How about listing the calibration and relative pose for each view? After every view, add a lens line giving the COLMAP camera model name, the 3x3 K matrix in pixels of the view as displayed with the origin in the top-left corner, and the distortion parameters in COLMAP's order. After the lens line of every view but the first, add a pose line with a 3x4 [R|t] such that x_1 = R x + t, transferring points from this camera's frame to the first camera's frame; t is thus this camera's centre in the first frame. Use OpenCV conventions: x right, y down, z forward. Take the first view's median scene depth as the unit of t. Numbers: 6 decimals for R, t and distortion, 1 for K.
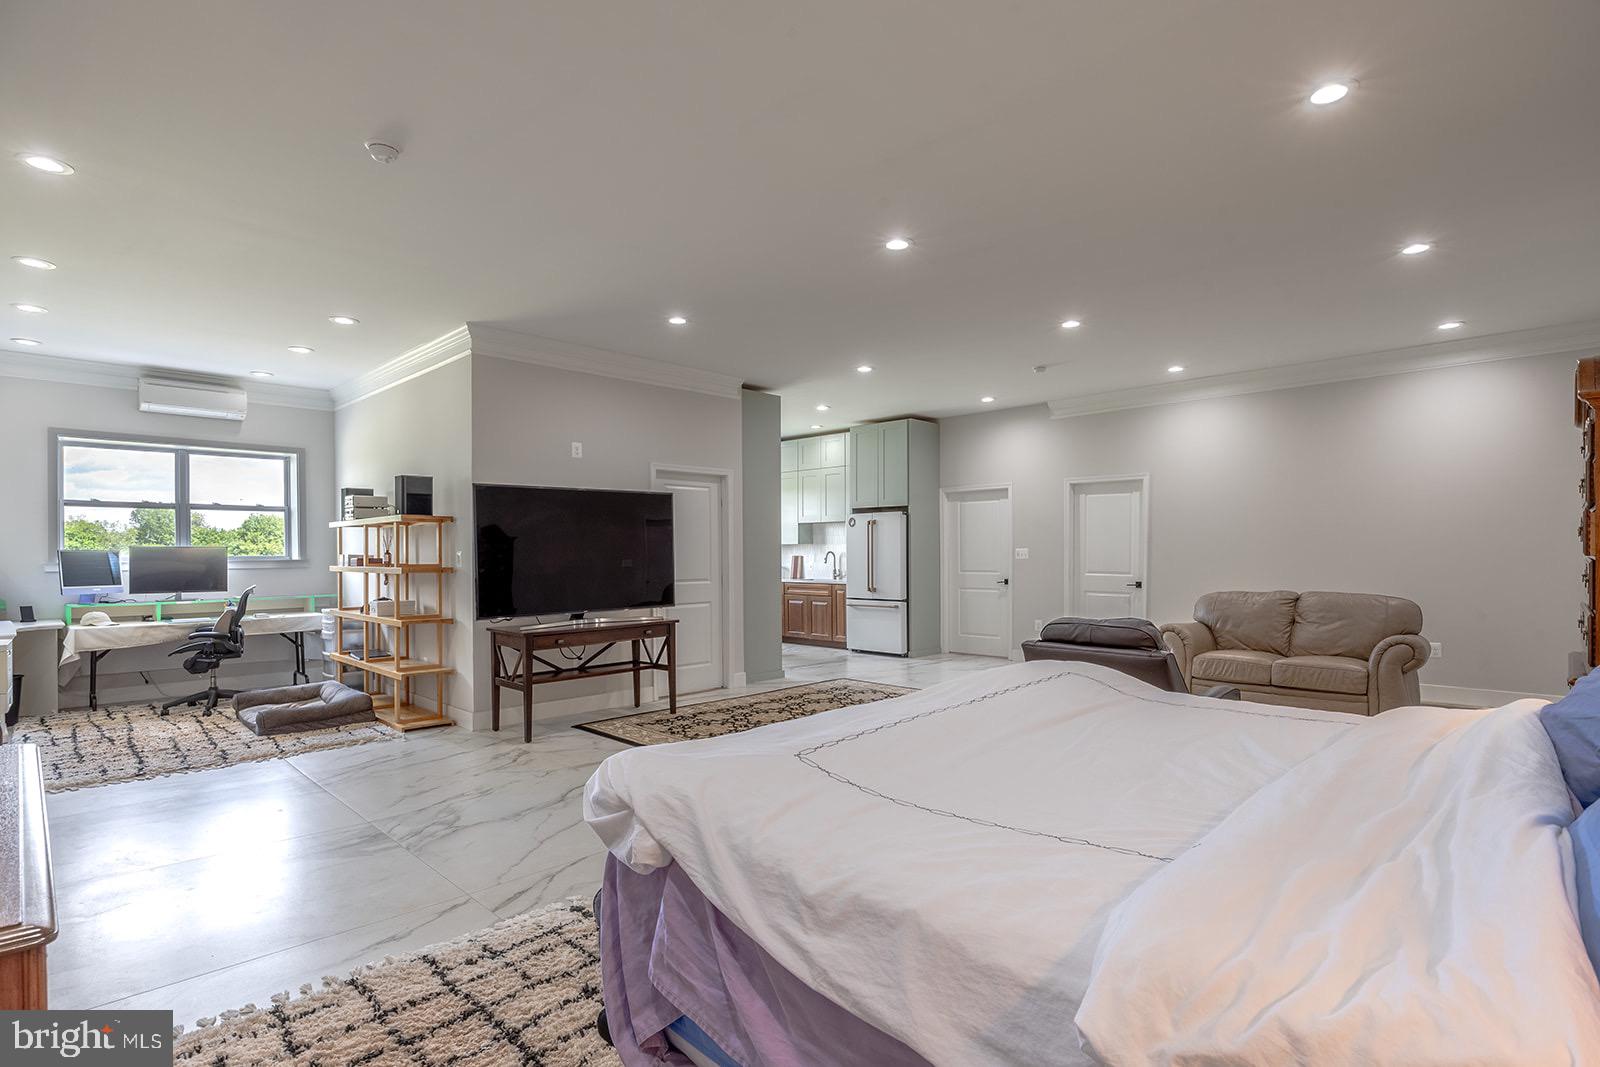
lens RADIAL K [[784.7, 0, 799.6], [0, 784.7, 550.6], [0, 0, 1]] dist [-0.002559, 0.000965]
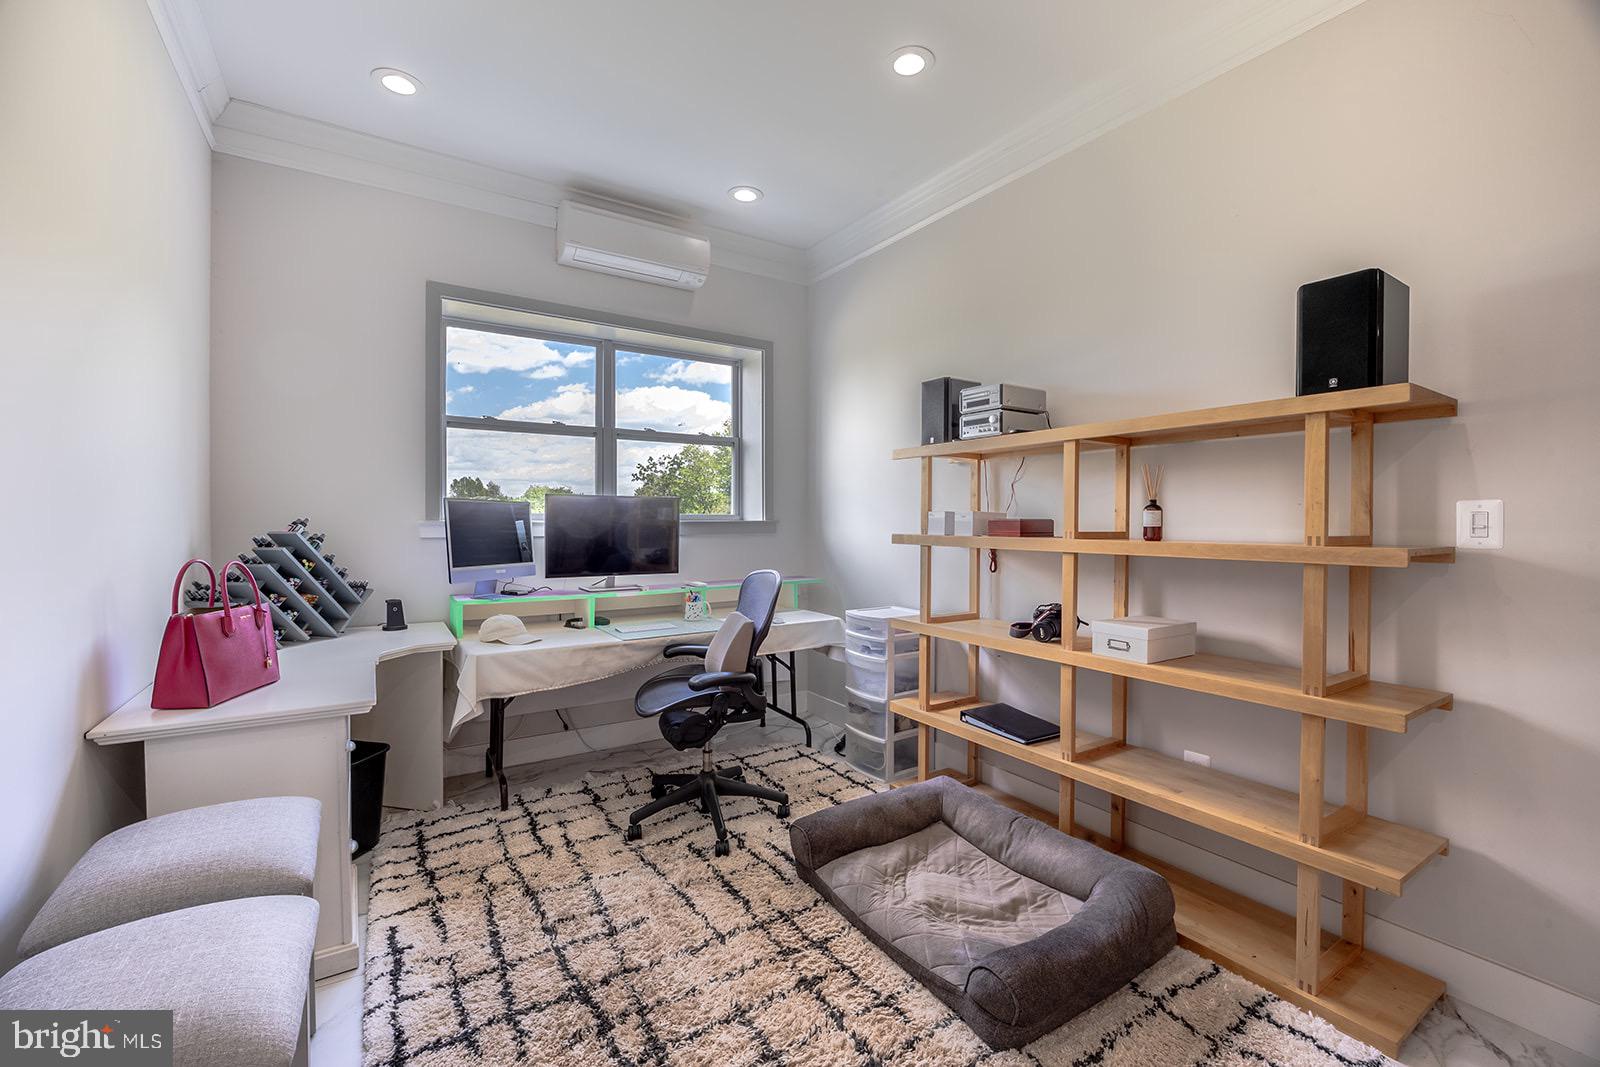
lens RADIAL K [[660.1, 0, 809.5], [0, 660.1, 521.0], [0, 0, 1]] dist [-0.005298, -0.000253]
pose [[0.978584, 0.007408, -0.205716, -0.597880], [-0.006216, 0.999960, 0.006439, 0.009509], [0.205756, -0.005023, 0.978590, 0.599090]]
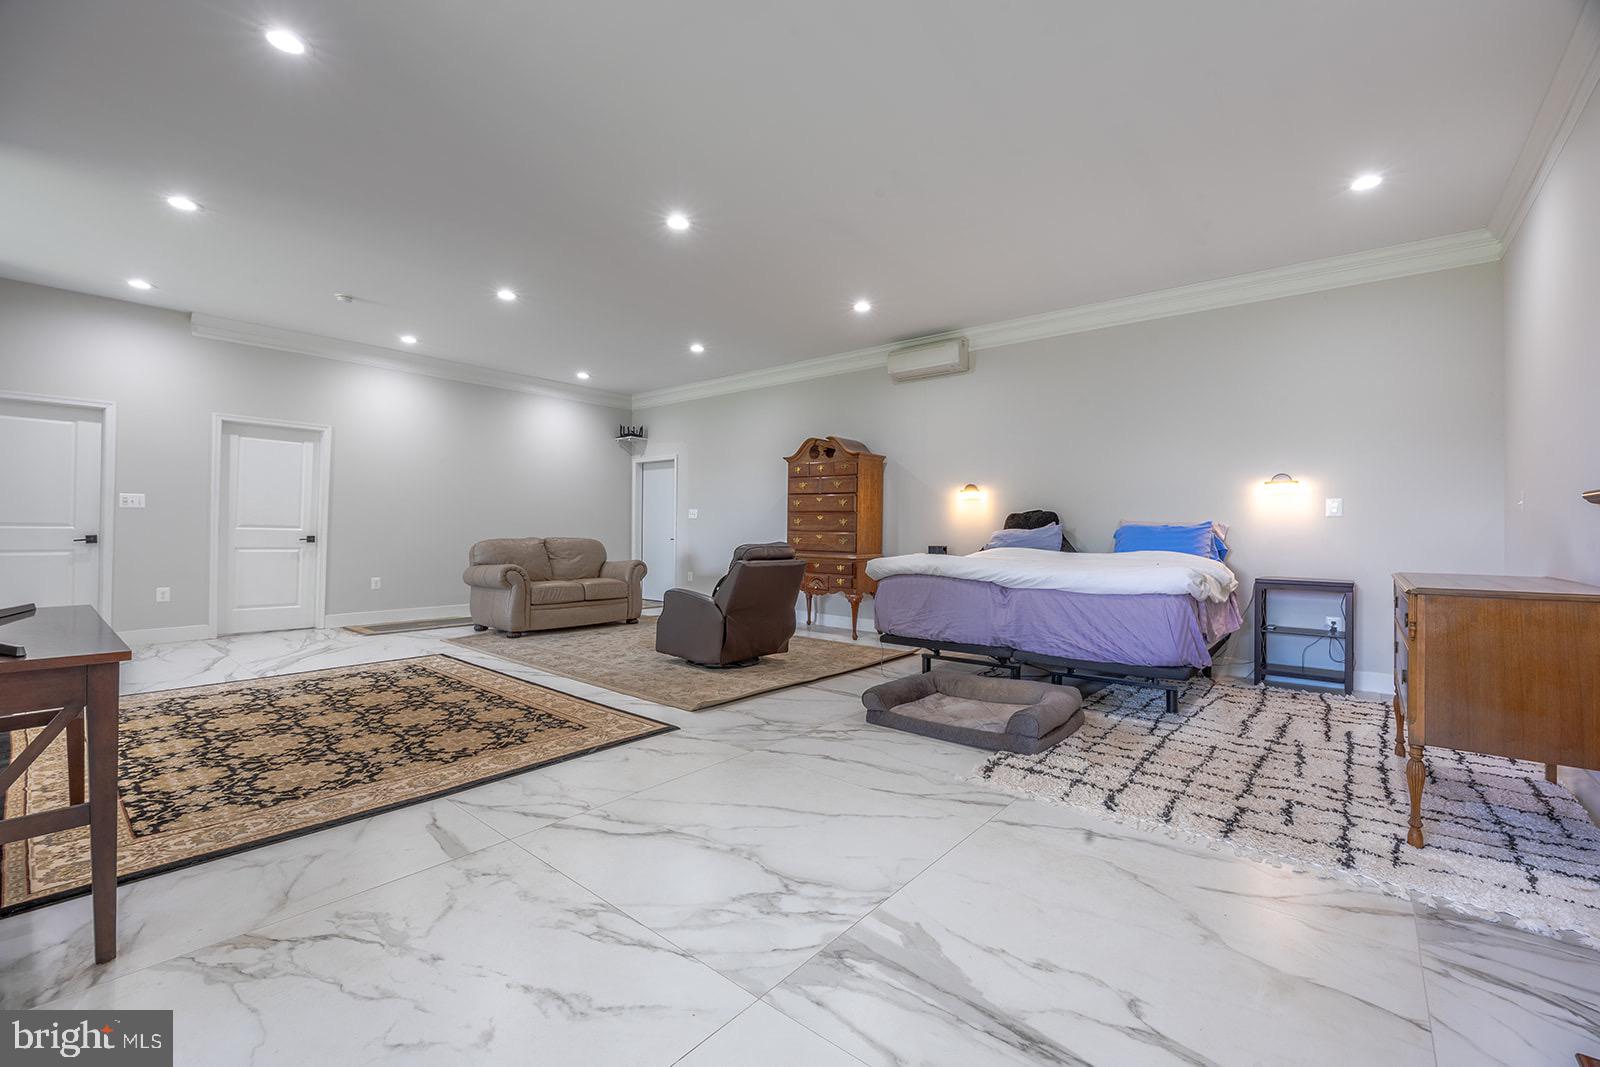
lens RADIAL K [[660.1, 0, 808.4], [0, 660.1, 535.9], [0, 0, 1]] dist [-0.005298, -0.000253]
pose [[-0.085070, -0.003257, 0.996370, -0.185895], [-0.014720, 0.999890, 0.002011, 0.012524], [-0.996266, -0.014495, -0.085108, 0.197077]]
